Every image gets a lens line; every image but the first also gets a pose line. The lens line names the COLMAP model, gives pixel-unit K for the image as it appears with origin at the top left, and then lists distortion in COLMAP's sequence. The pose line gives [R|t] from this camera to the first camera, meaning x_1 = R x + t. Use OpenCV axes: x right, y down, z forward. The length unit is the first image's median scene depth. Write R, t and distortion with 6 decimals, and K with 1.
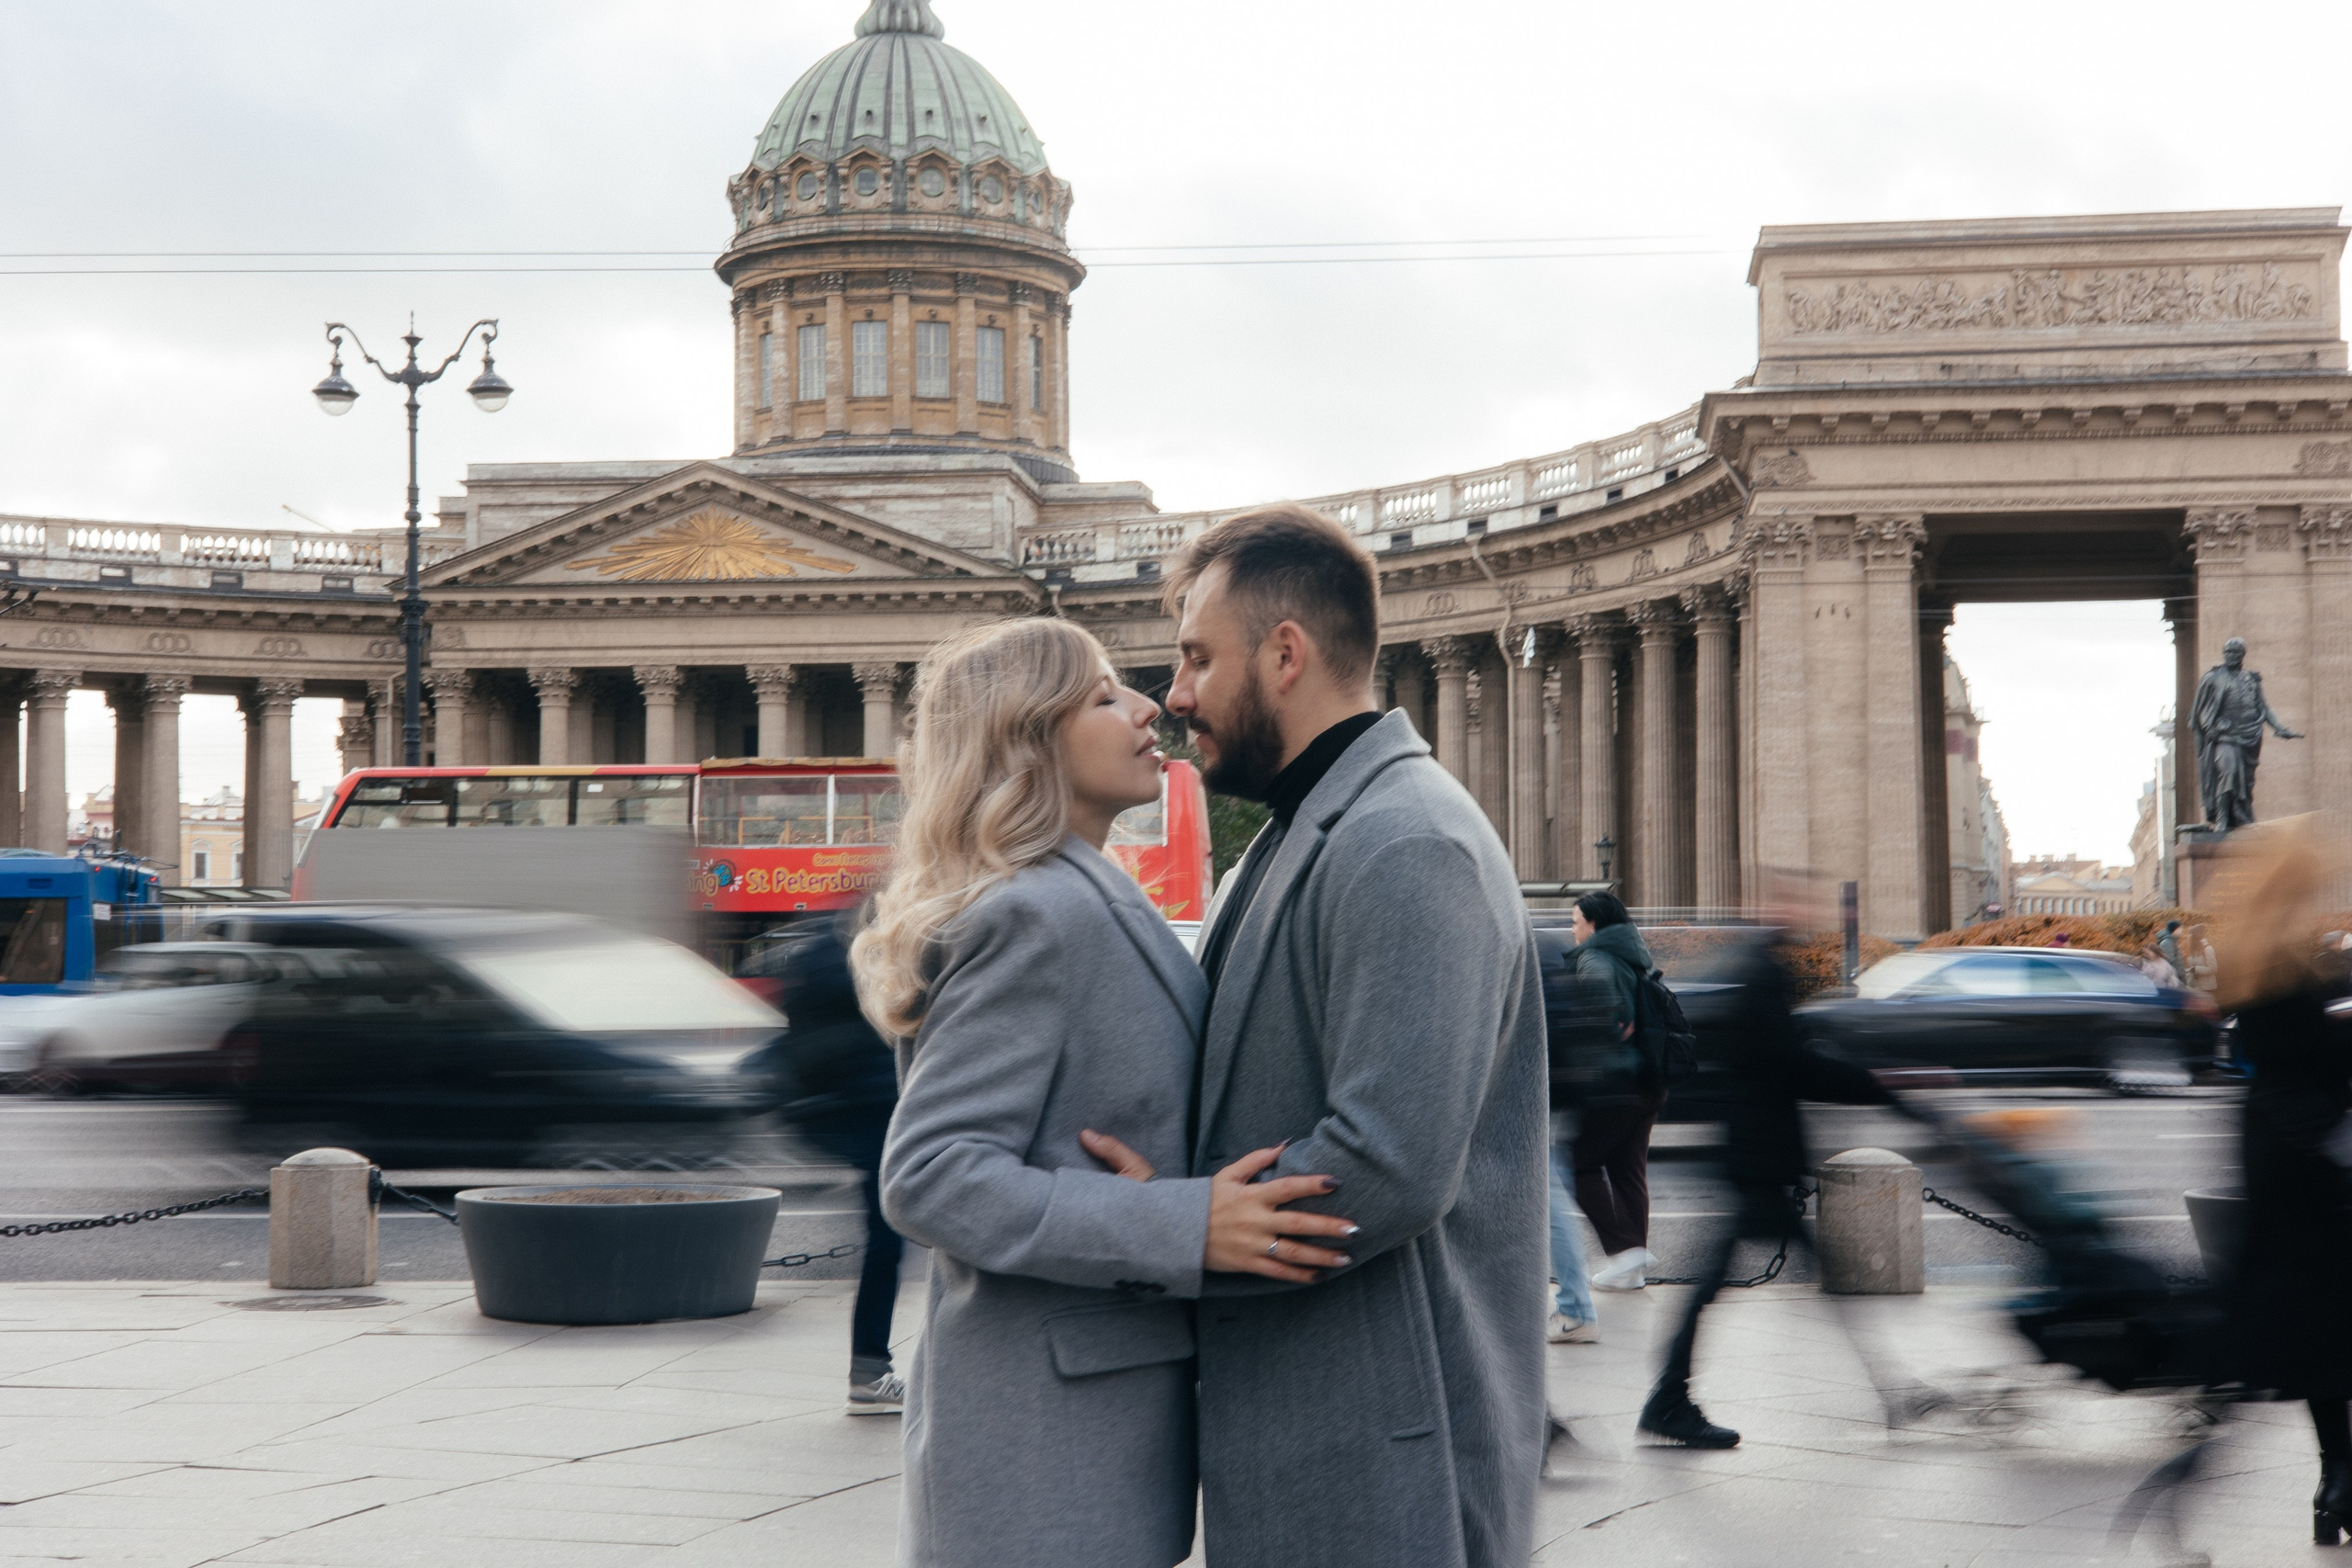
lens RADIAL K [[3282.2, 0, 1176.0], [0, 3282.2, 784.0], [0, 0, 1]] dist [0.221419, -0.770042]
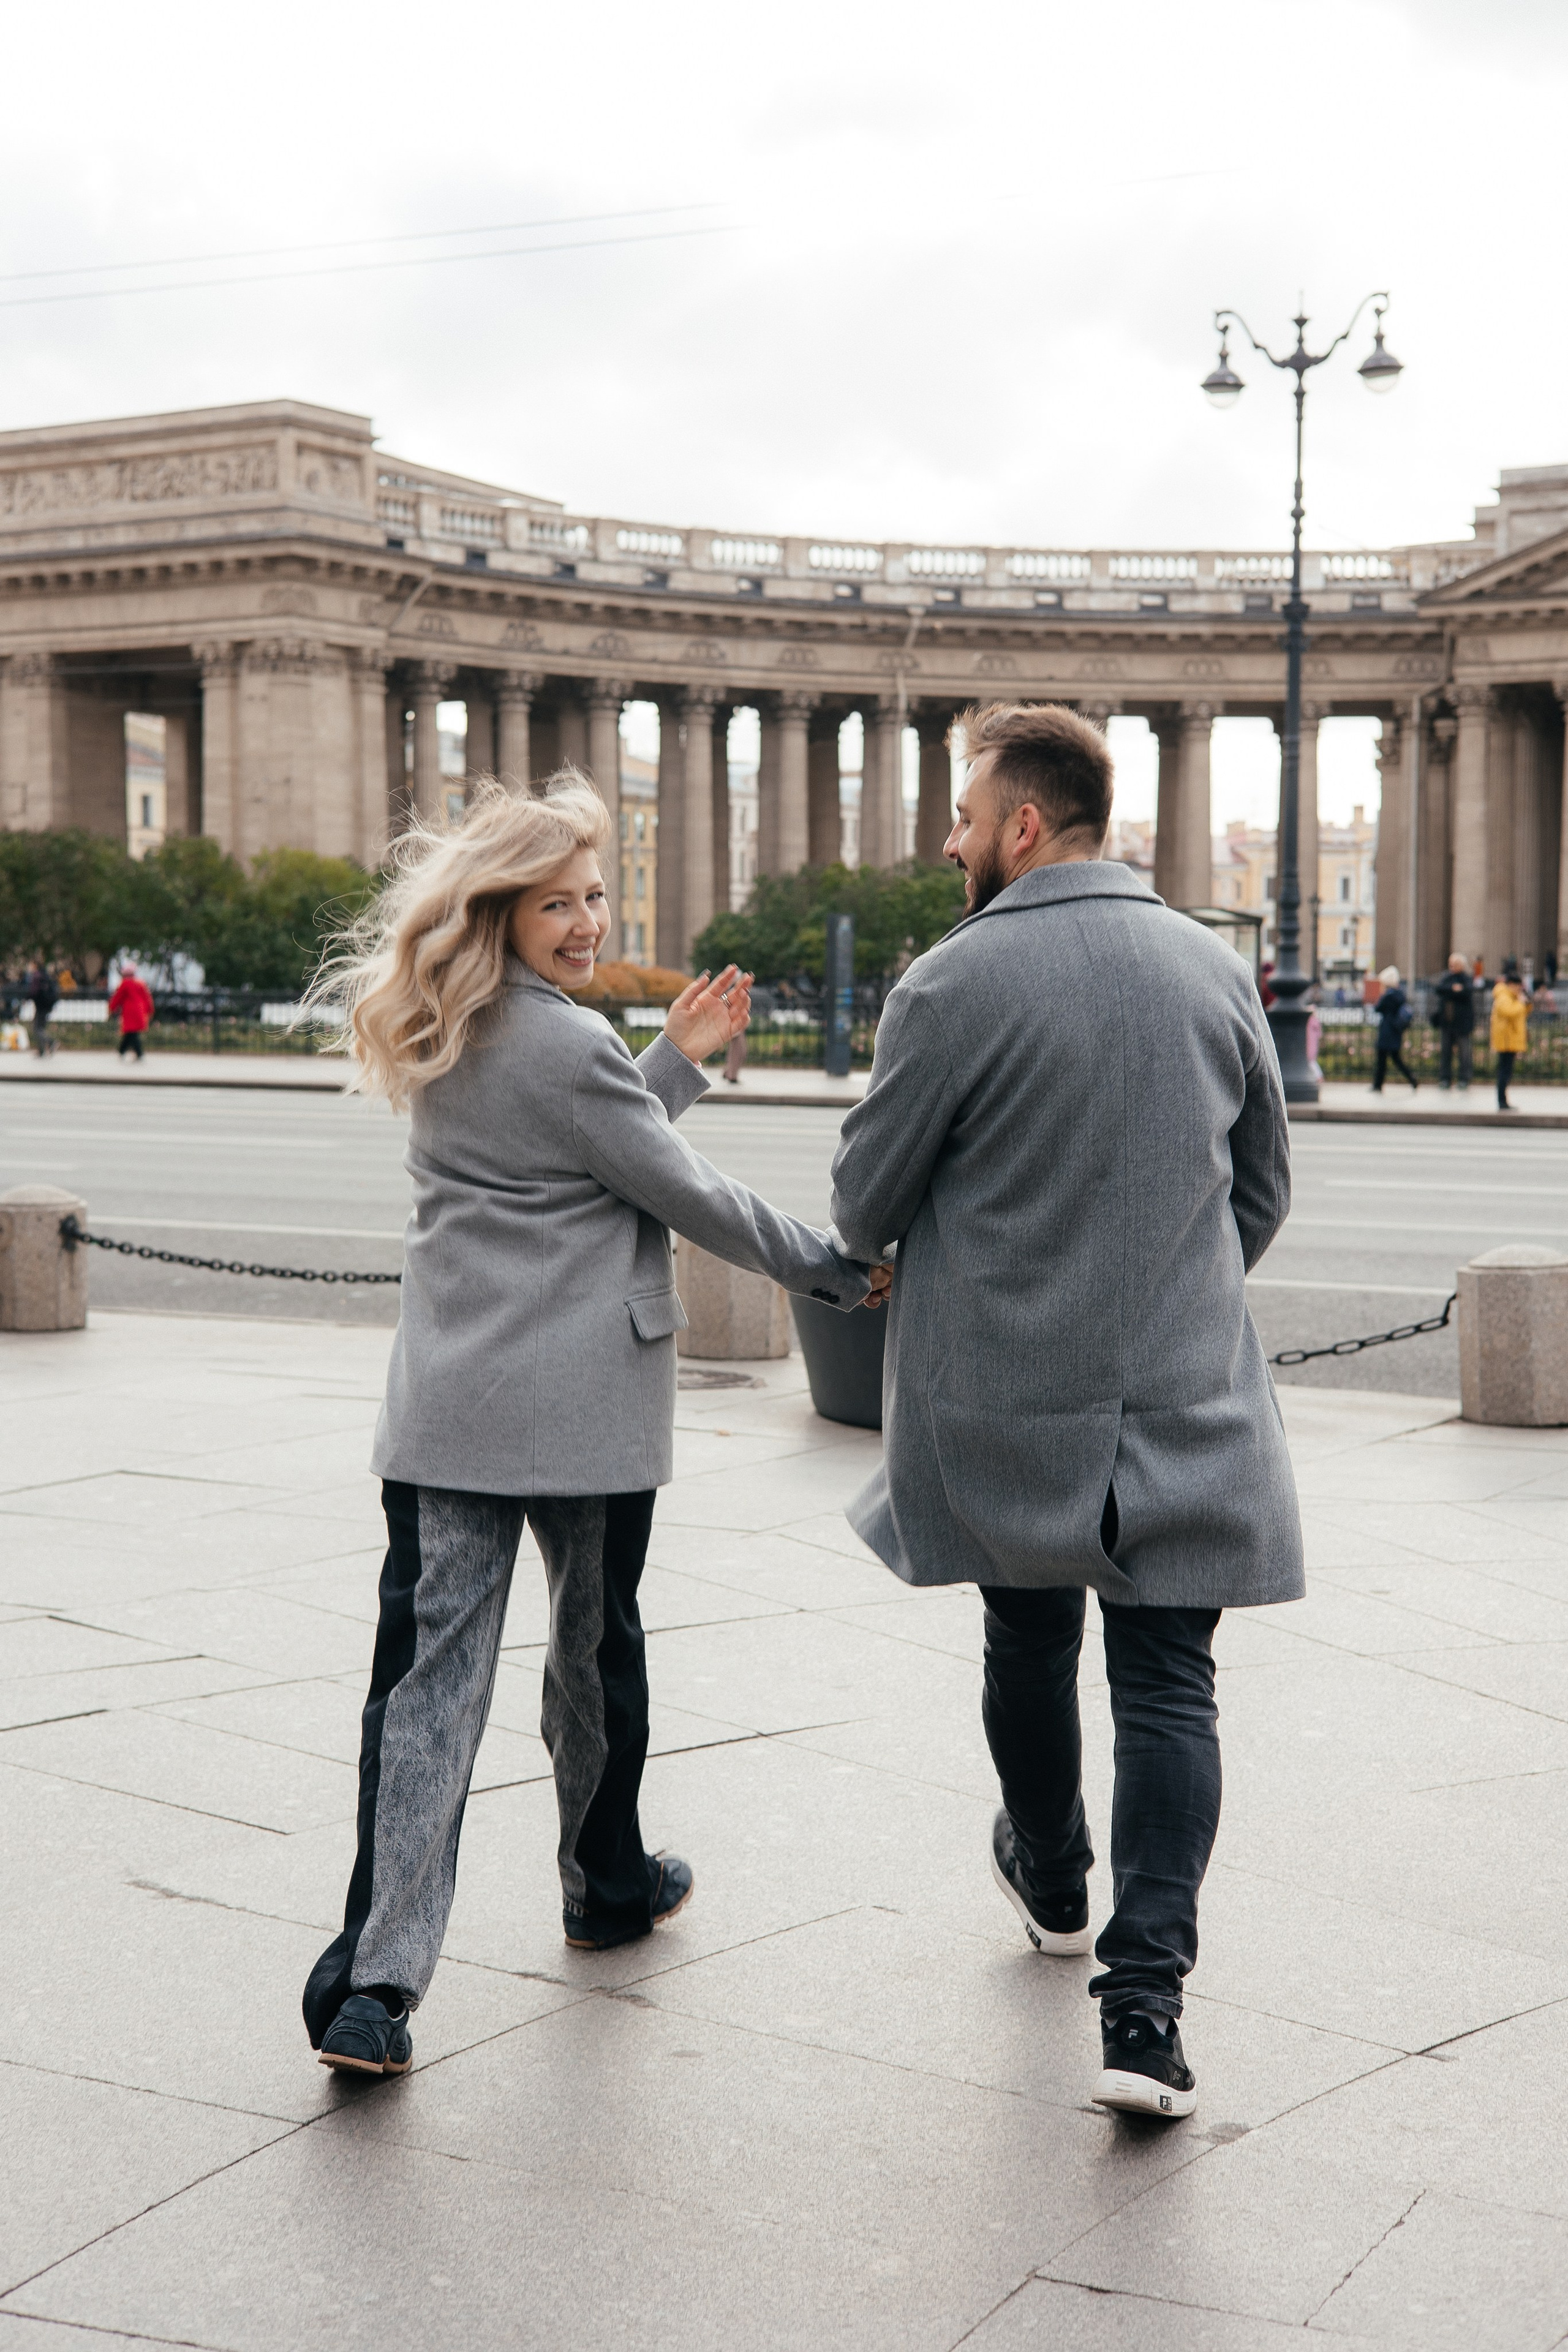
lens RADIAL K [[3248.2, 0, 756.1], [0, 3248.2, 1183.4], [0, 0, 1]] dist [0.181344, -0.715341]
pose [[0.899767, 0.036871, -0.434810, 0.015754], [0.013117, 0.993688, 0.111408, 0.001019], [0.436173, -0.105945, 0.893604, 0.028773]]
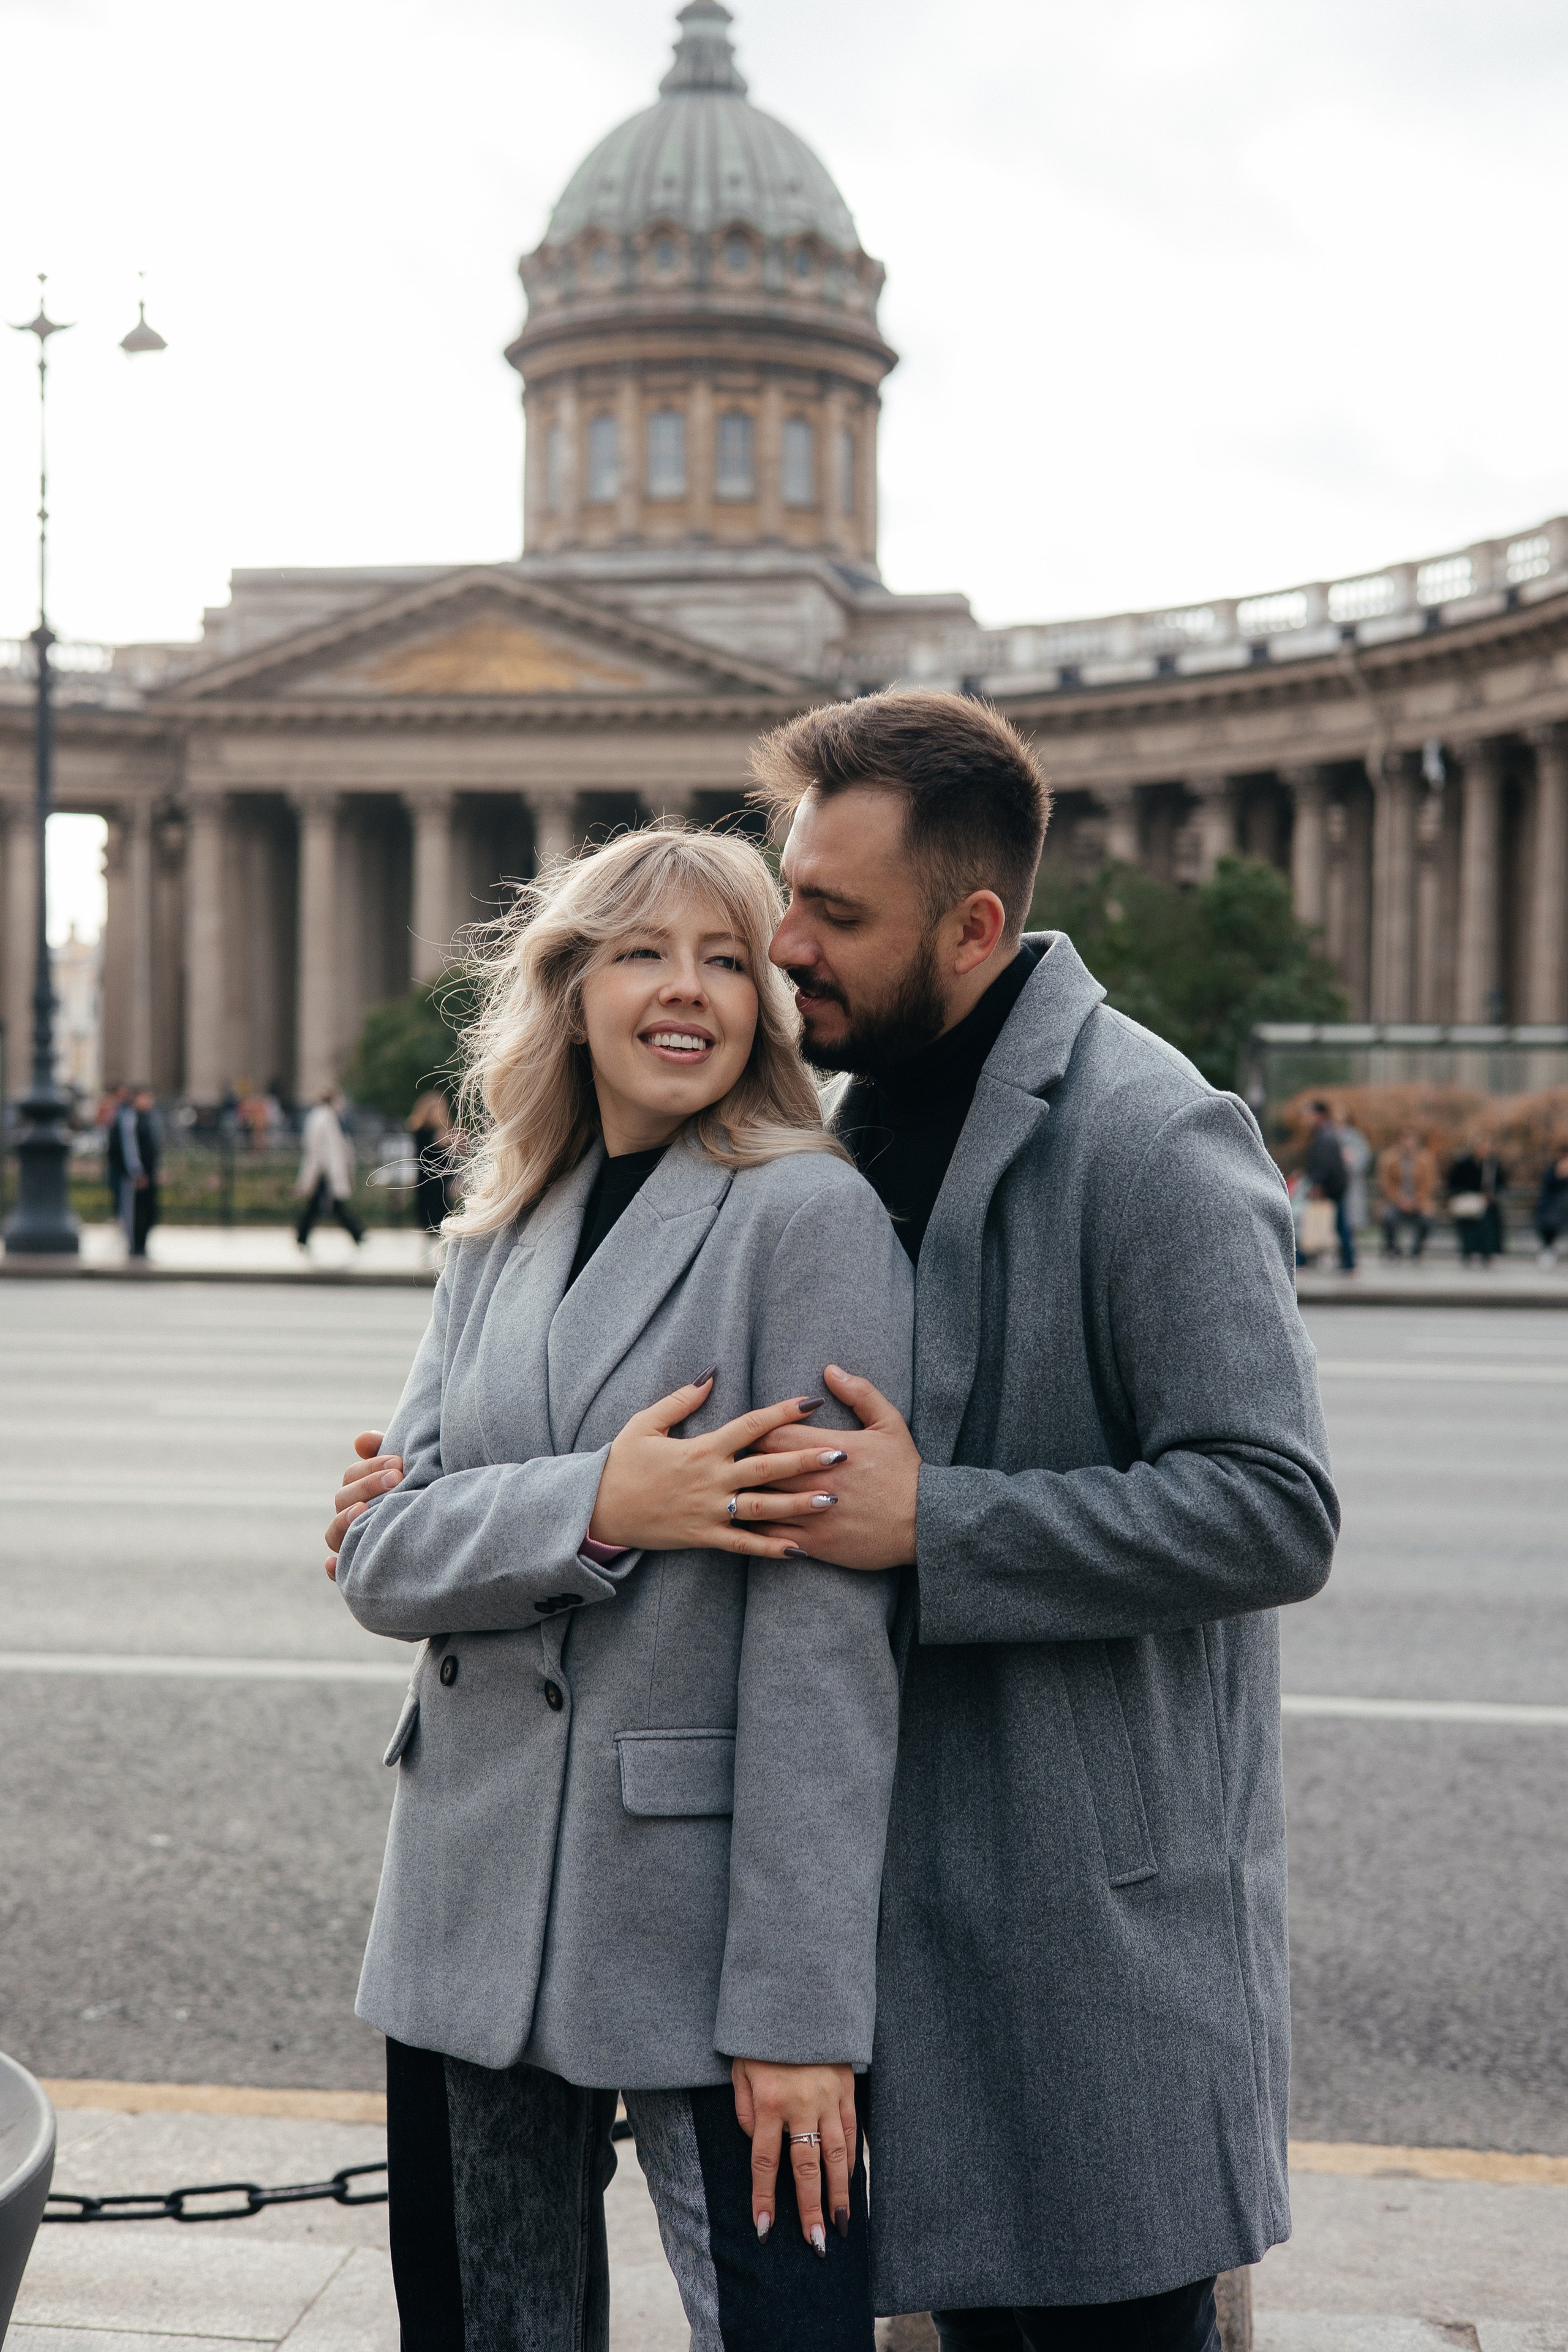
lens RADIAL K [[3248.2, 0, 756.1], [0, 3248.2, 1183.4], [0, 0, 1]] dist [0.181344, -0.715341]
pose [[0.997869, 0.017739, -0.062785, -0.008675], [-0.012914, 0.996990, 0.076444, 0.002918], [0.063952, -0.075471, 0.995095, 0.100500]]
